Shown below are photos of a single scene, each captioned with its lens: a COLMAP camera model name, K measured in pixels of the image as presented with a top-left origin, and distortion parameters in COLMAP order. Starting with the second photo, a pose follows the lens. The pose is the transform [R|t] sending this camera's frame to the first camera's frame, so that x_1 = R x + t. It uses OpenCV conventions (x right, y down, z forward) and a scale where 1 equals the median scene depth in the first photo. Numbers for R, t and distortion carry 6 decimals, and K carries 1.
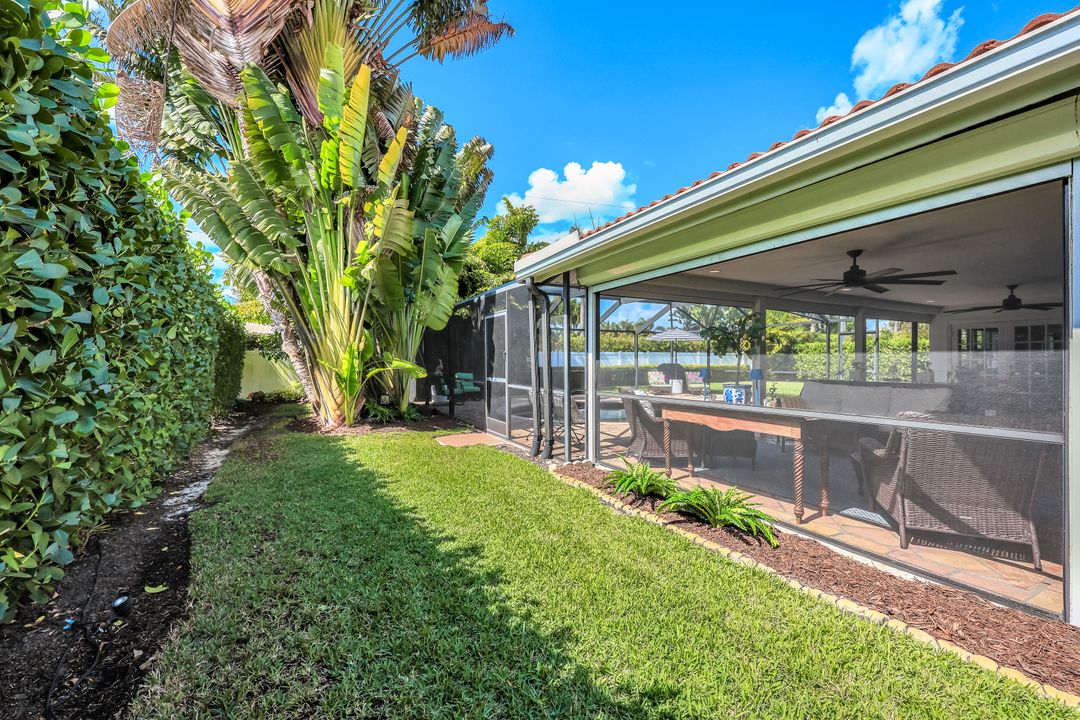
lens RADIAL K [[435.1, 0, 544.2], [0, 435.1, 361.8], [0, 0, 1]] dist [0.000068, 0.000484]
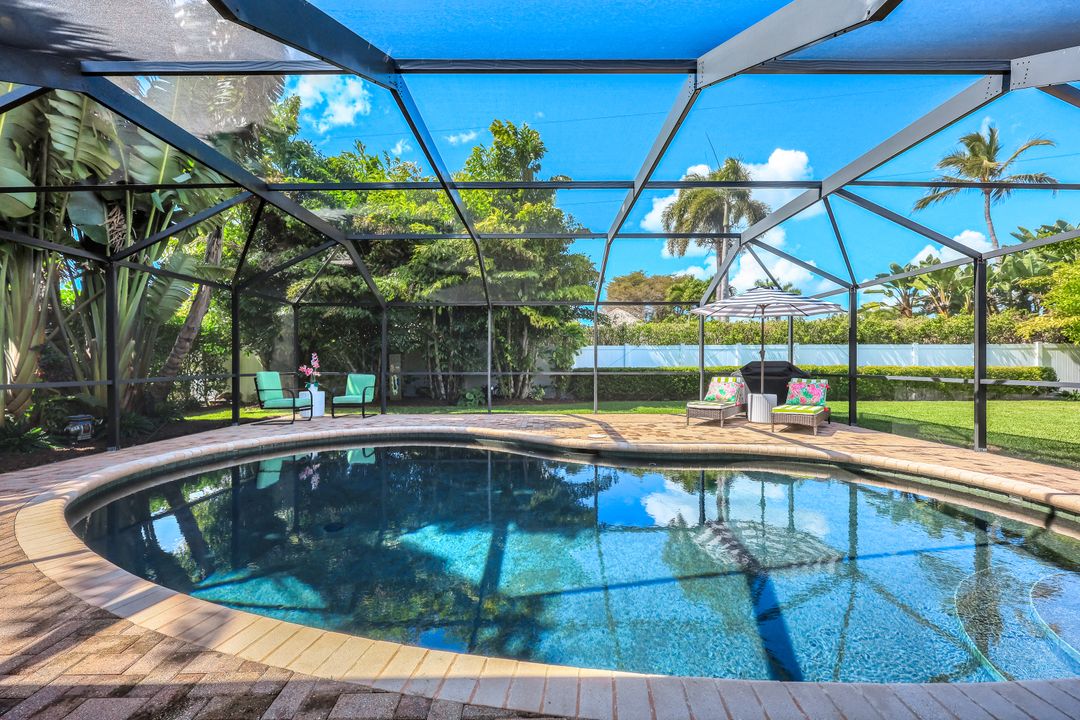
lens RADIAL K [[435.1, 0, 543.6], [0, 435.1, 352.5], [0, 0, 1]] dist [0.000068, 0.000484]
pose [[0.875674, -0.008450, -0.482828, 0.310288], [-0.002678, 0.999747, -0.022353, 0.004605], [0.482895, 0.020867, 0.875430, 0.420800]]
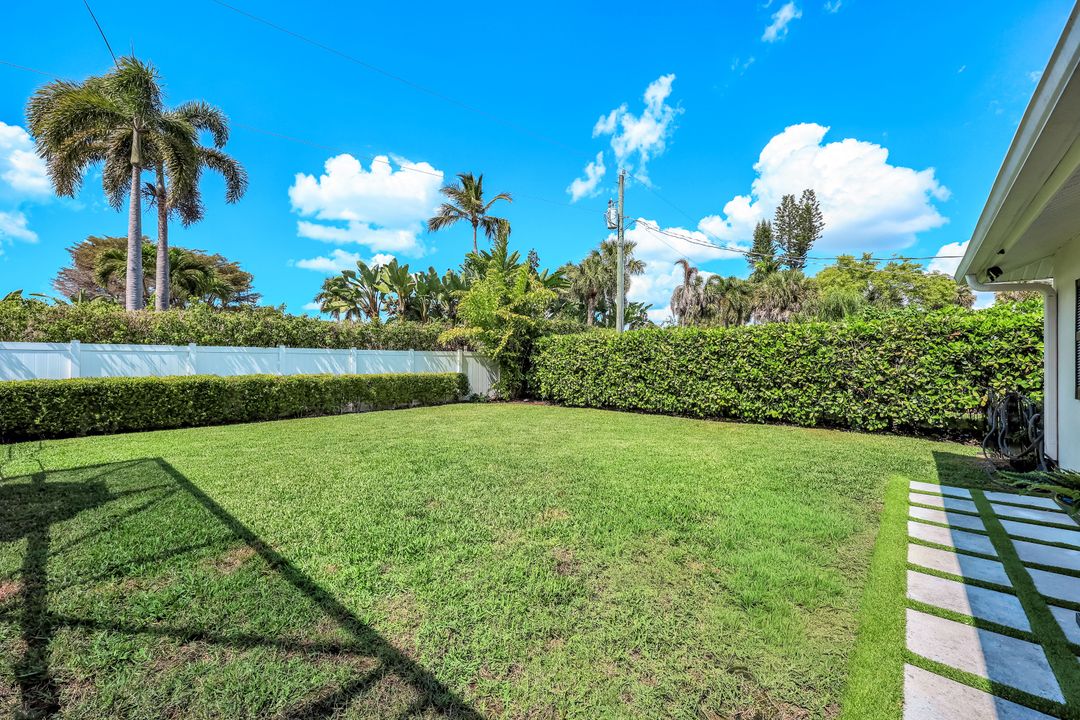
lens RADIAL K [[435.1, 0, 536.3], [0, 435.1, 361.9], [0, 0, 1]] dist [0.000068, 0.000484]
pose [[0.940733, 0.003518, 0.339130, 0.576181], [-0.001485, 0.999979, -0.006254, -0.006282], [-0.339145, 0.005380, 0.940719, 0.694102]]
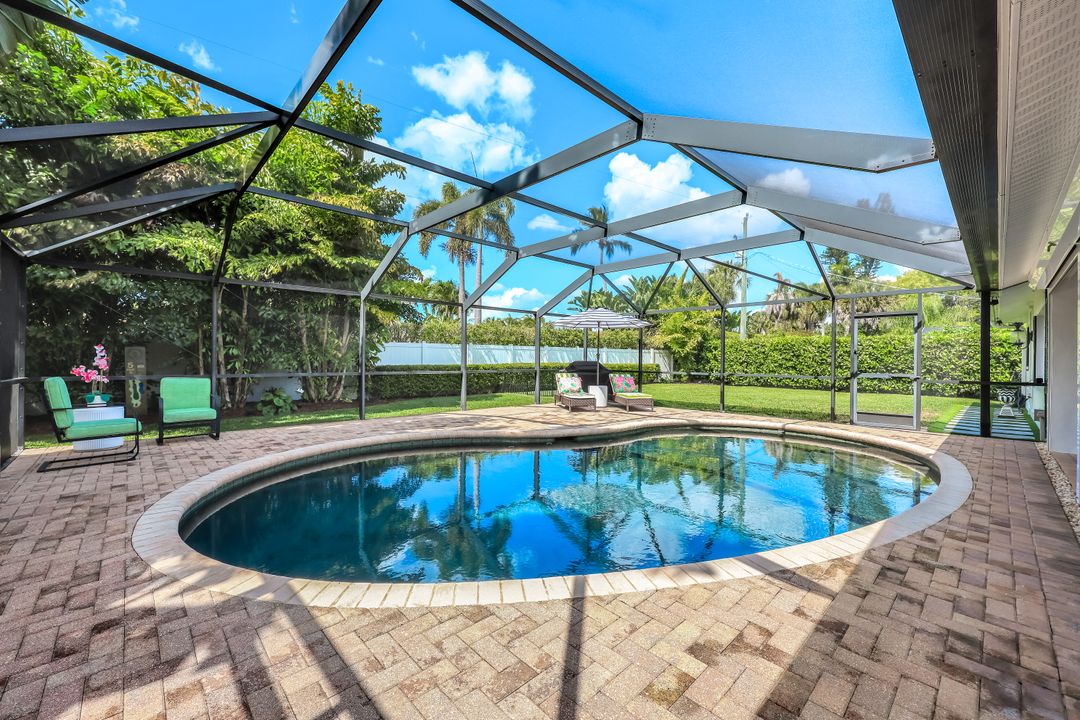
lens RADIAL K [[435.1, 0, 540.3], [0, 435.1, 360.0], [0, 0, 1]] dist [0.000068, 0.000484]
pose [[0.969184, 0.008040, 0.246206, 0.052961], [-0.007956, 0.999967, -0.001334, 0.003401], [-0.246209, -0.000665, 0.969217, 0.357801]]
